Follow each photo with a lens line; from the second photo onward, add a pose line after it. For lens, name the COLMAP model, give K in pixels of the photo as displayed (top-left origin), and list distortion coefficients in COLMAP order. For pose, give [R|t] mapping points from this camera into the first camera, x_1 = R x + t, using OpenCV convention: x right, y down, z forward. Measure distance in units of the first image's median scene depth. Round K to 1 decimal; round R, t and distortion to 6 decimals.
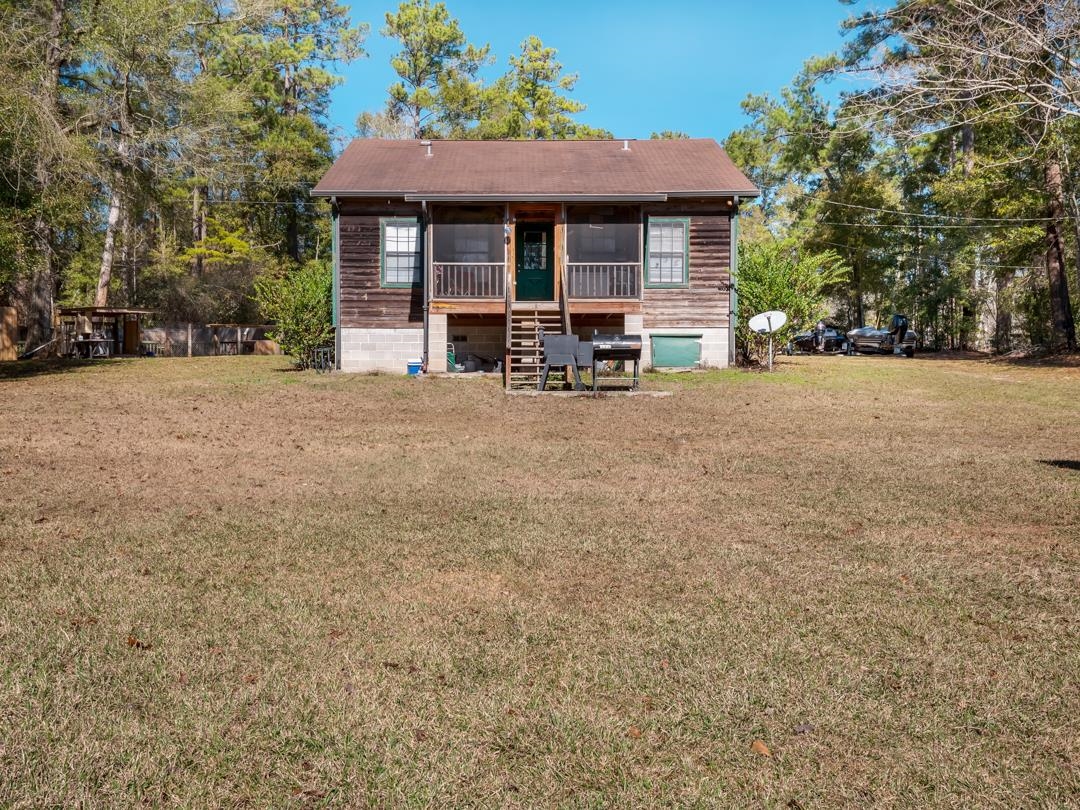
lens RADIAL K [[848.4, 0, 540.0], [0, 848.4, 405.2], [0, 0, 1]] dist [0.061394, 0.001173]
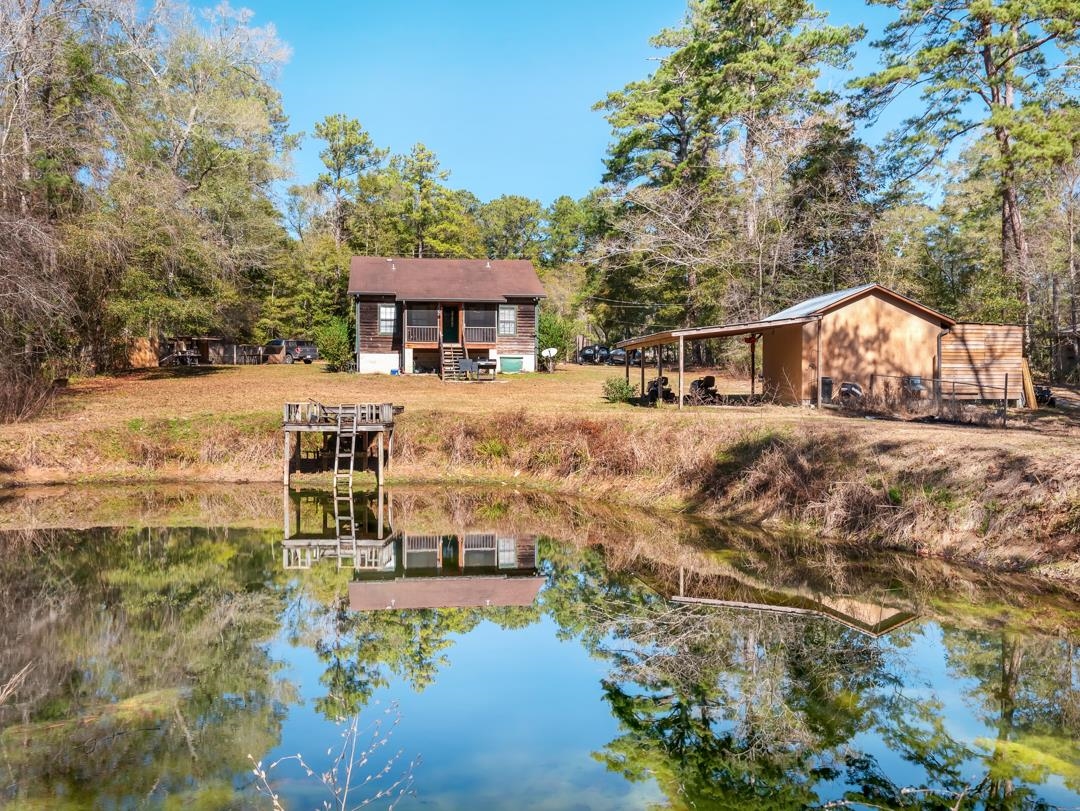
lens RADIAL K [[848.4, 0, 540.4], [0, 848.4, 404.7], [0, 0, 1]] dist [0.061394, 0.001173]
pose [[0.985184, -0.003313, 0.171469, -0.152058], [0.003857, 0.999989, -0.002842, 0.050252], [-0.171458, 0.003461, 0.985185, -1.240204]]
